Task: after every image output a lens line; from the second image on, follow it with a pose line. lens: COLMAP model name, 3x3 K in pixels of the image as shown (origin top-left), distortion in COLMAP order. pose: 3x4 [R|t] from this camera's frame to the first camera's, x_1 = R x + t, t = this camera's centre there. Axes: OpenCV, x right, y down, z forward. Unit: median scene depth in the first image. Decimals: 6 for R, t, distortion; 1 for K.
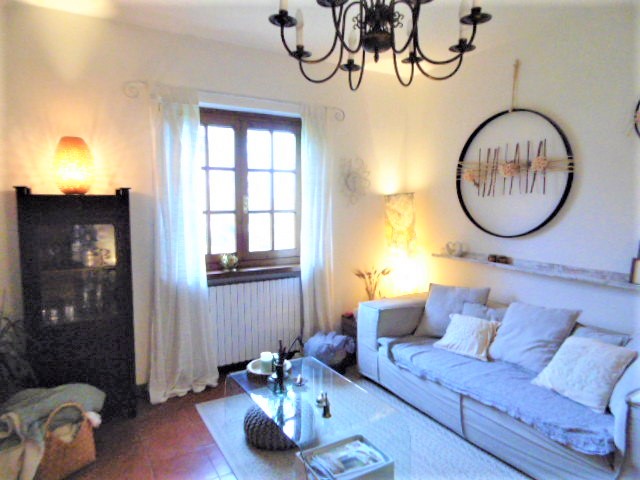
lens RADIAL K [[422.3, 0, 318.1], [0, 422.3, 240.1], [0, 0, 1]] dist [0.020018, -0.010322]
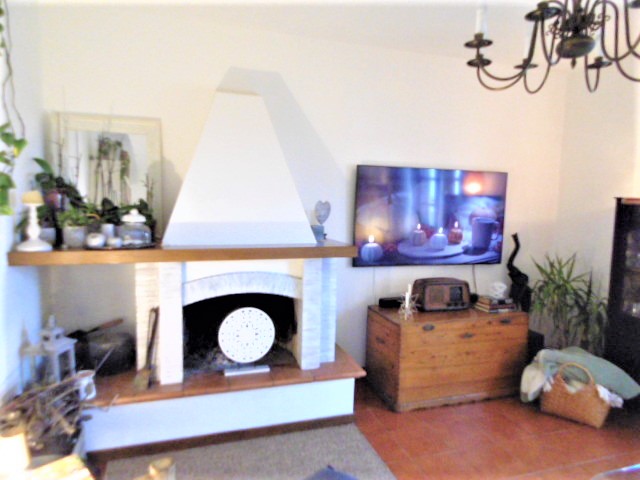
lens RADIAL K [[422.3, 0, 318.1], [0, 422.3, 240.1], [0, 0, 1]] dist [0.020018, -0.010322]
pose [[-0.223224, 0.087883, -0.970798, 0.538283], [-0.119297, 0.985978, 0.116688, -0.030779], [0.967440, 0.141861, -0.209609, 0.300931]]
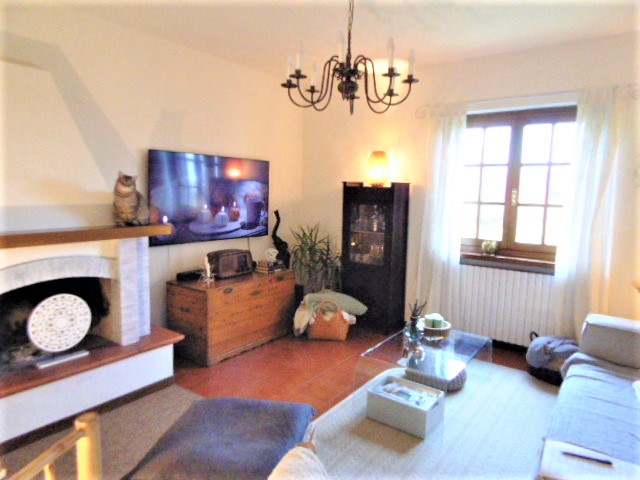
lens RADIAL K [[422.3, 0, 318.1], [0, 422.3, 240.1], [0, 0, 1]] dist [0.020018, -0.010322]
pose [[0.388960, 0.117847, -0.913686, 0.681461], [-0.111692, 0.990501, 0.080207, -0.008308], [0.914459, 0.070854, 0.398428, 0.138362]]
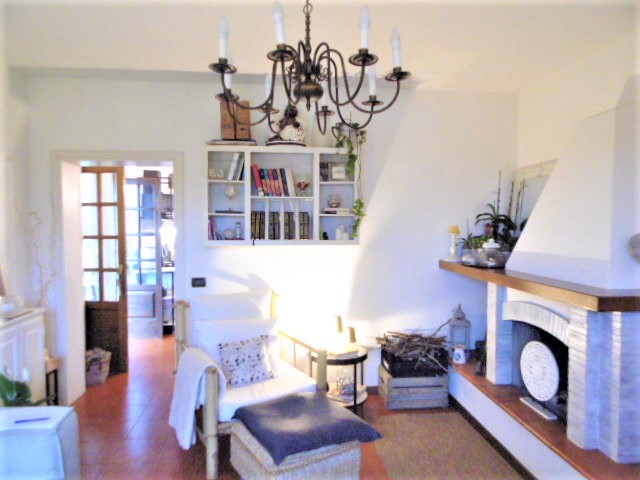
lens RADIAL K [[422.3, 0, 318.1], [0, 422.3, 240.1], [0, 0, 1]] dist [0.020018, -0.010322]
pose [[-0.907247, -0.015439, 0.420314, -0.149660], [0.043090, 0.990656, 0.129400, -0.097123], [-0.418384, 0.135509, -0.898105, 0.858411]]
